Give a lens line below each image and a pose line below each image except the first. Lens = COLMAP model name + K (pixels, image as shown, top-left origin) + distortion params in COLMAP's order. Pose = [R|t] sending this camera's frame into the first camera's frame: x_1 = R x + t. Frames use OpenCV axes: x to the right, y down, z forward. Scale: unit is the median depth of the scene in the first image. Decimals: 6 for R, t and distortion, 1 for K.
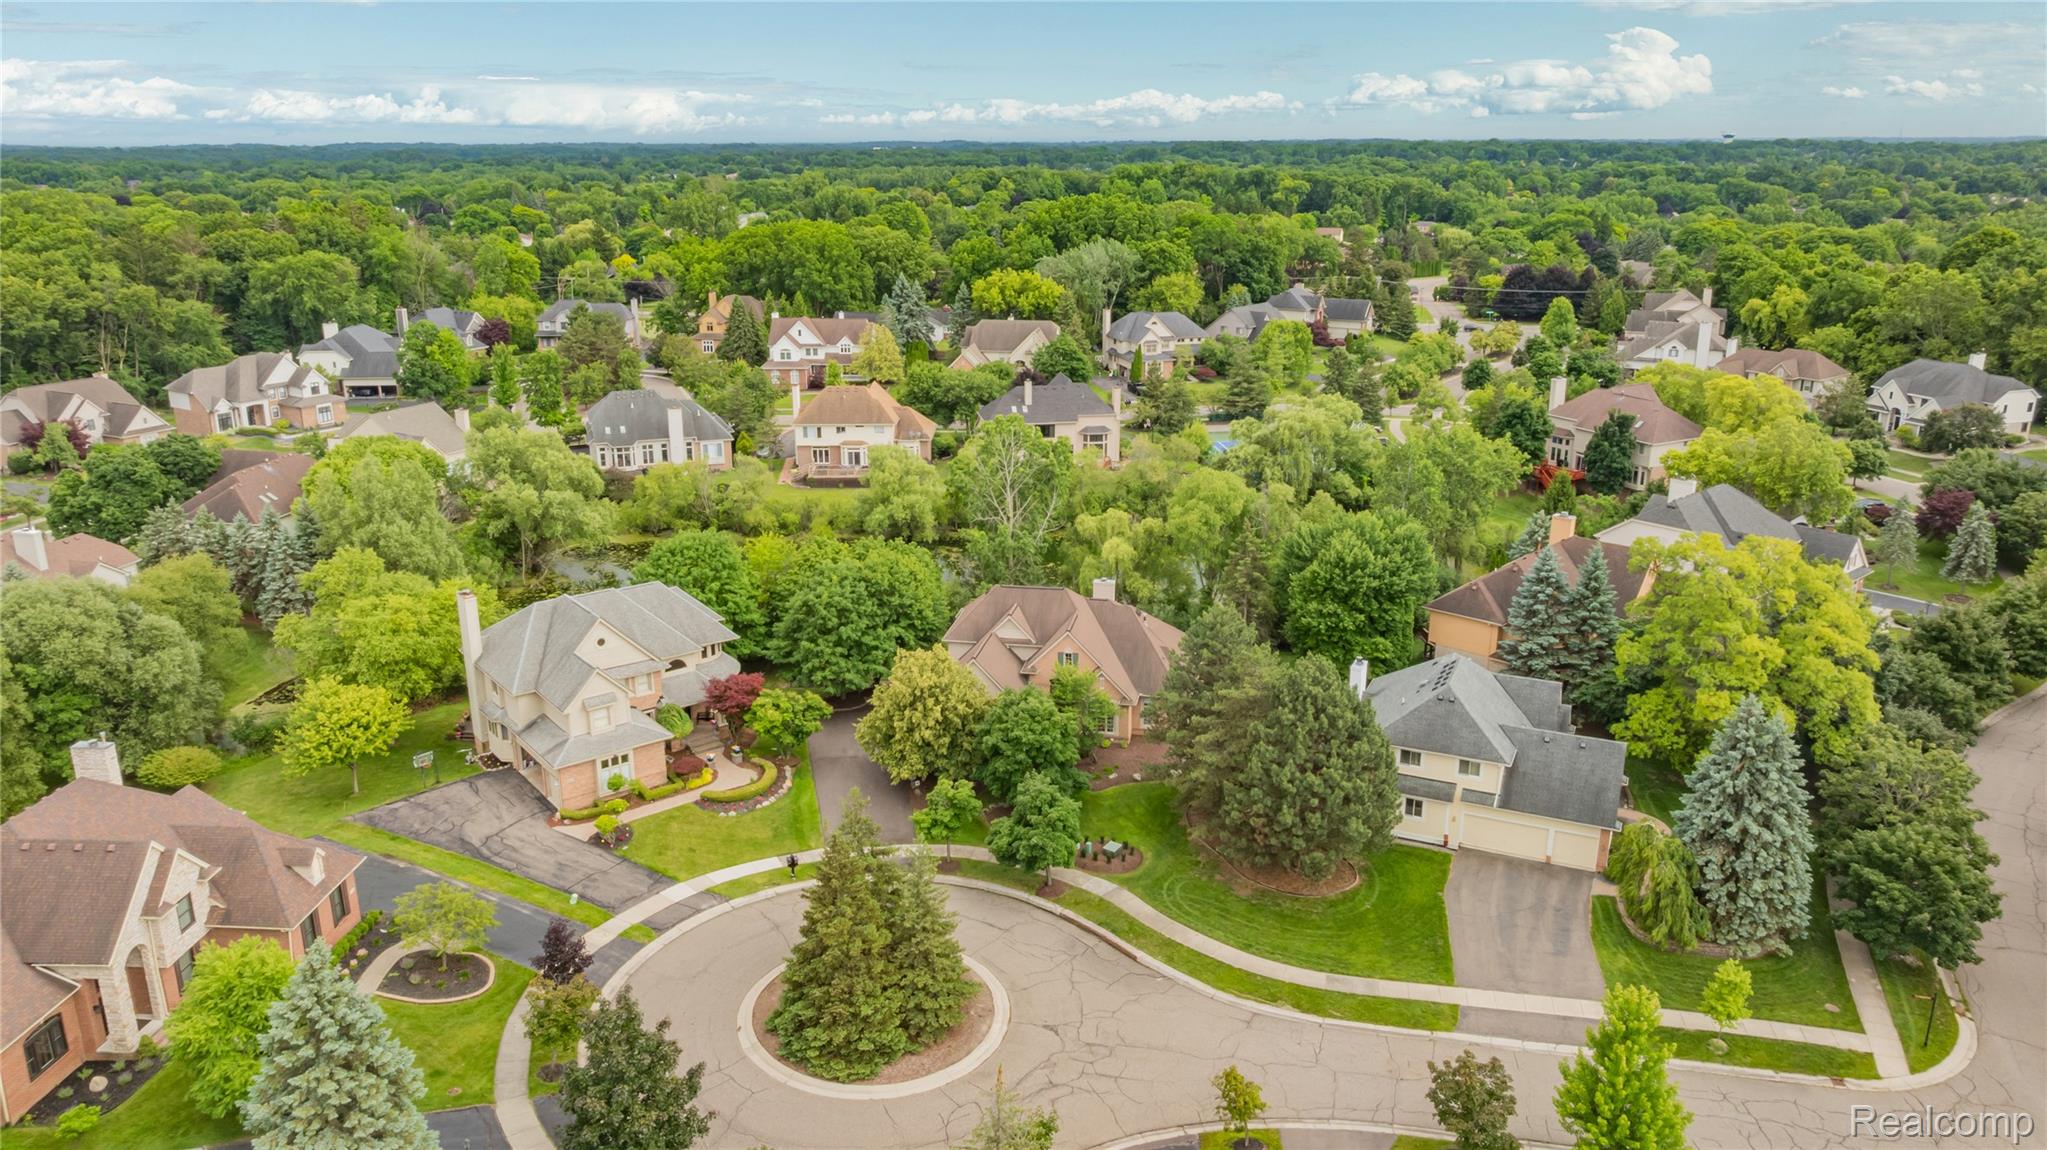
lens RADIAL K [[1435.8, 0, 1028.3], [0, 1435.8, 569.5], [0, 0, 1]] dist [-0.040975, 0.031674]
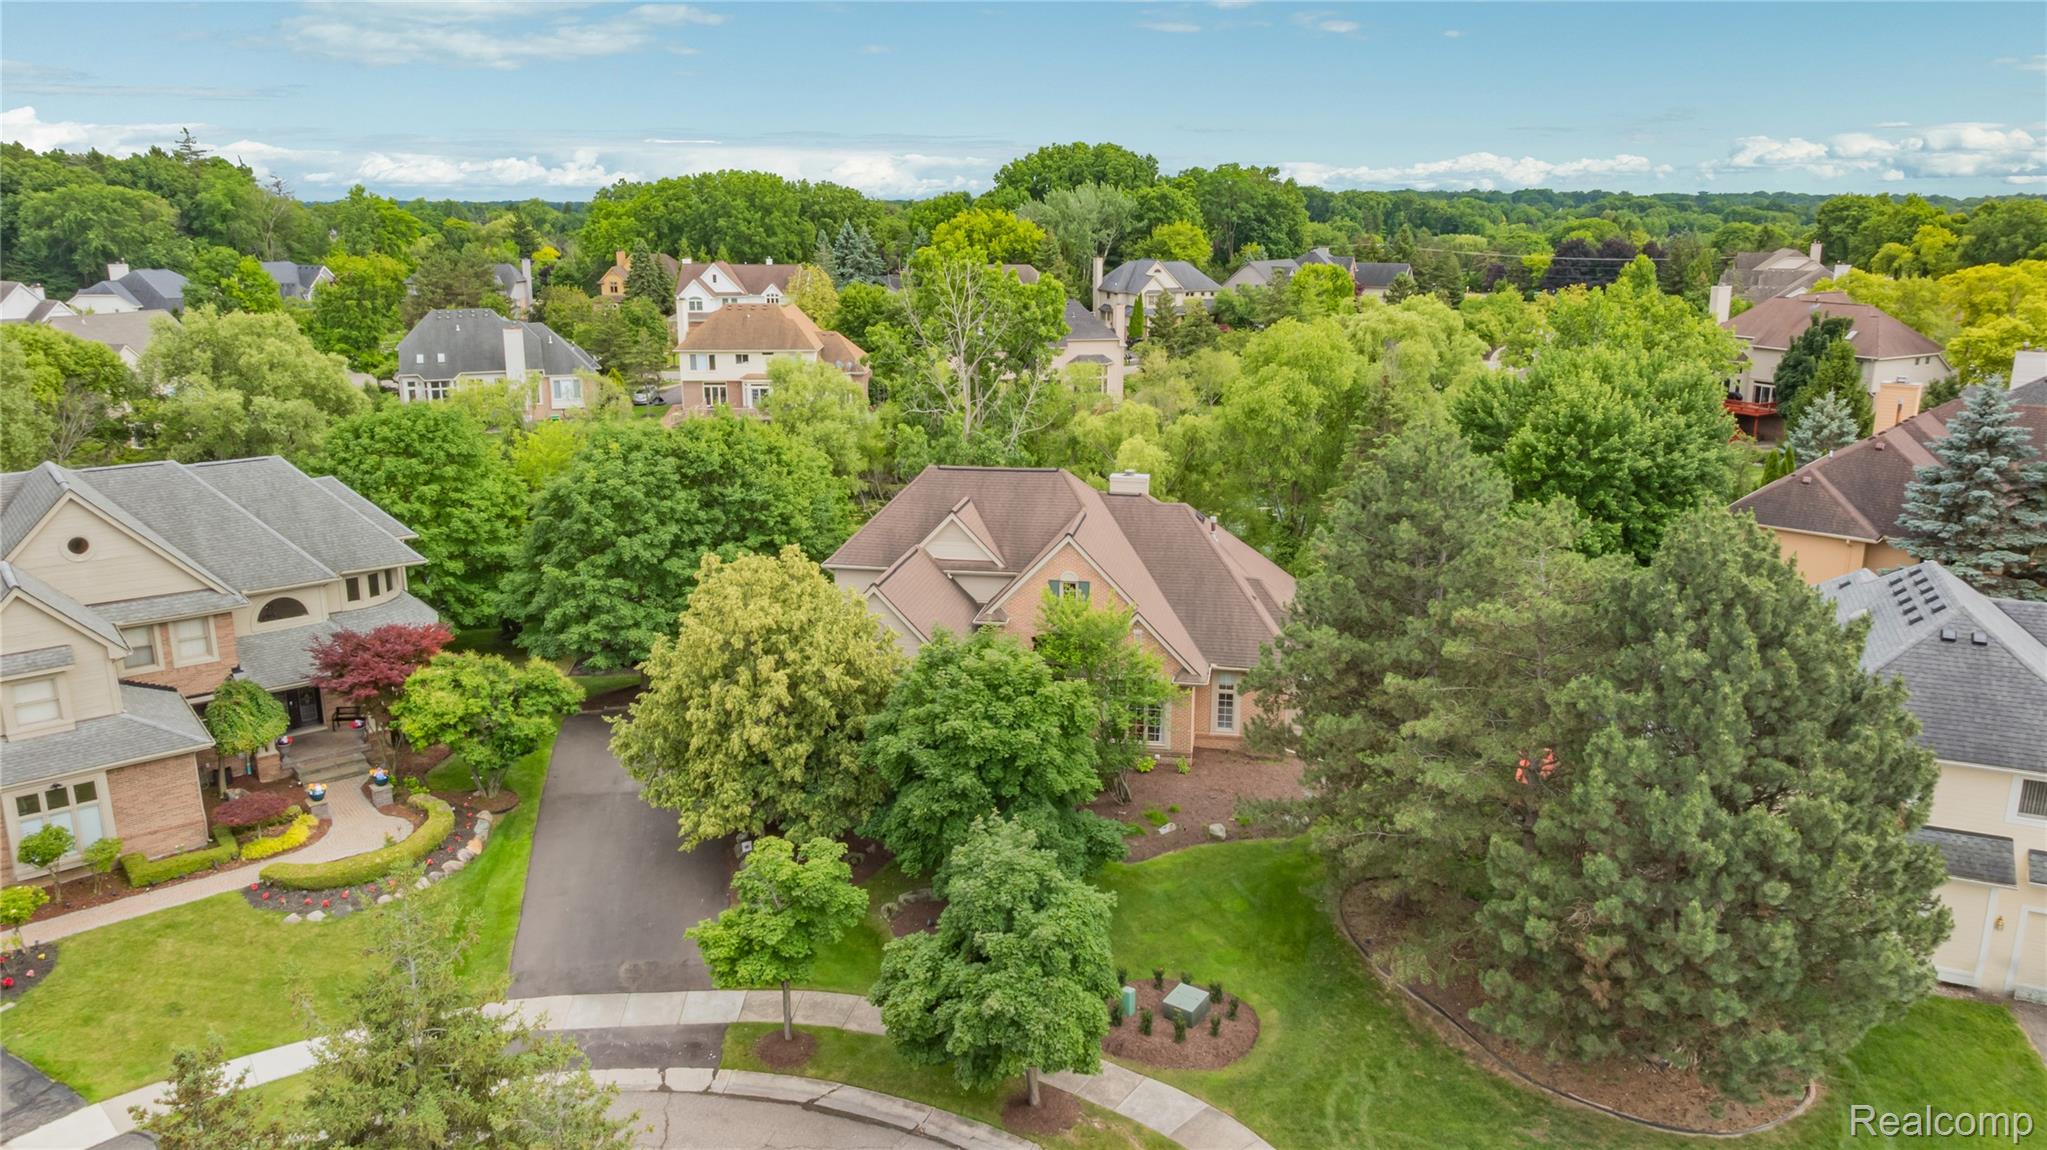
lens RADIAL K [[1435.8, 0, 1028.3], [0, 1435.8, 569.5], [0, 0, 1]] dist [-0.040975, 0.031674]
pose [[0.999880, -0.002379, 0.015326, 0.005793], [0.003029, 0.999088, -0.042585, 0.071363], [-0.015211, 0.042626, 0.998975, 0.477594]]
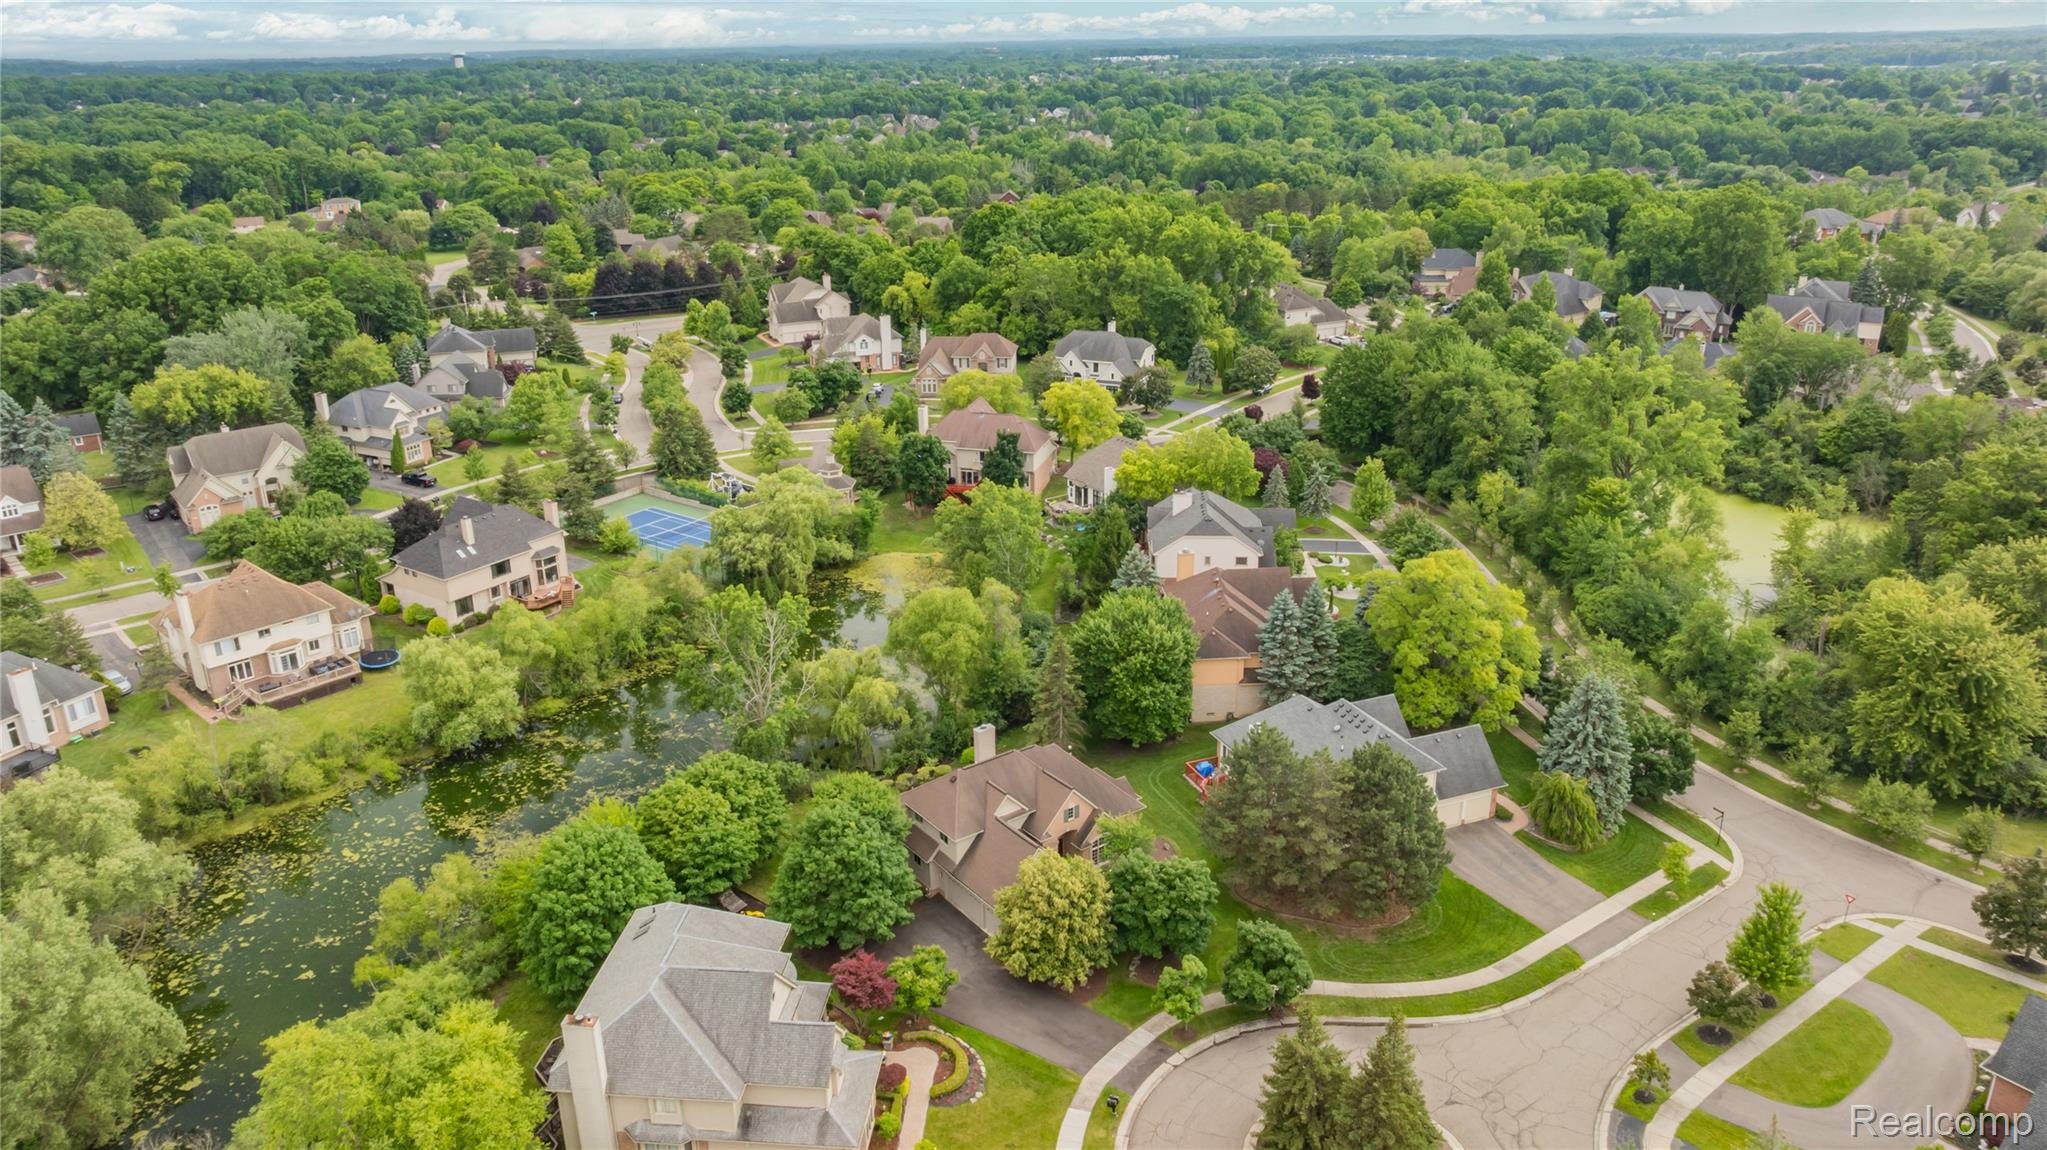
lens RADIAL K [[1427.4, 0, 1031.4], [0, 1427.4, 573.4], [0, 0, 1]] dist [-0.015958, 0.002159]
pose [[0.681377, -0.262037, 0.683419, -0.646092], [0.222421, 0.963691, 0.147743, -0.262785], [-0.697319, 0.051338, 0.714920, 0.230514]]
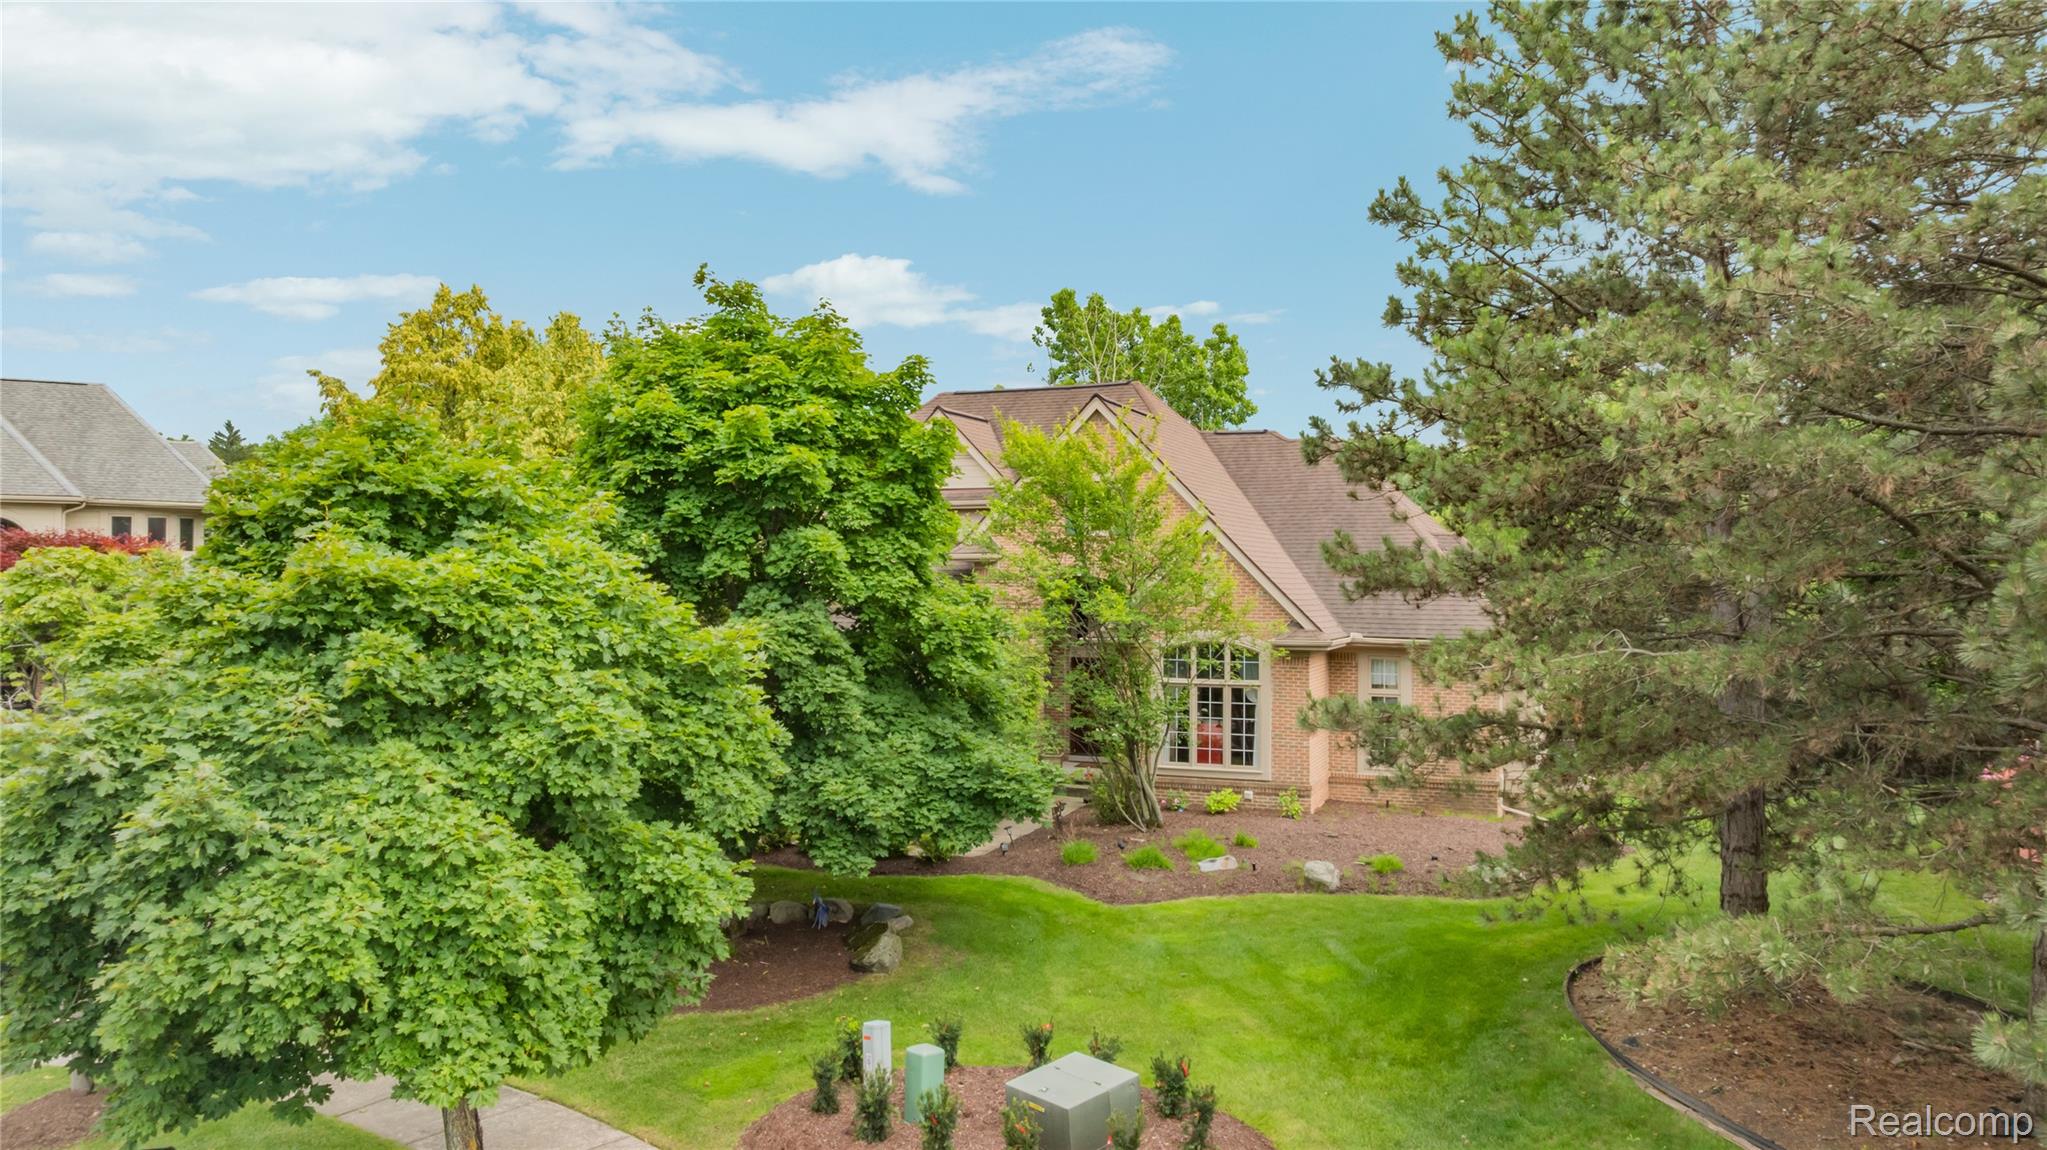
lens RADIAL K [[1435.8, 0, 1028.3], [0, 1435.8, 569.5], [0, 0, 1]] dist [-0.040975, 0.031674]
pose [[0.979805, 0.011656, -0.199615, 0.067963], [-0.070850, 0.953769, -0.292071, 0.152760], [0.186982, 0.300315, 0.935333, 0.694909]]
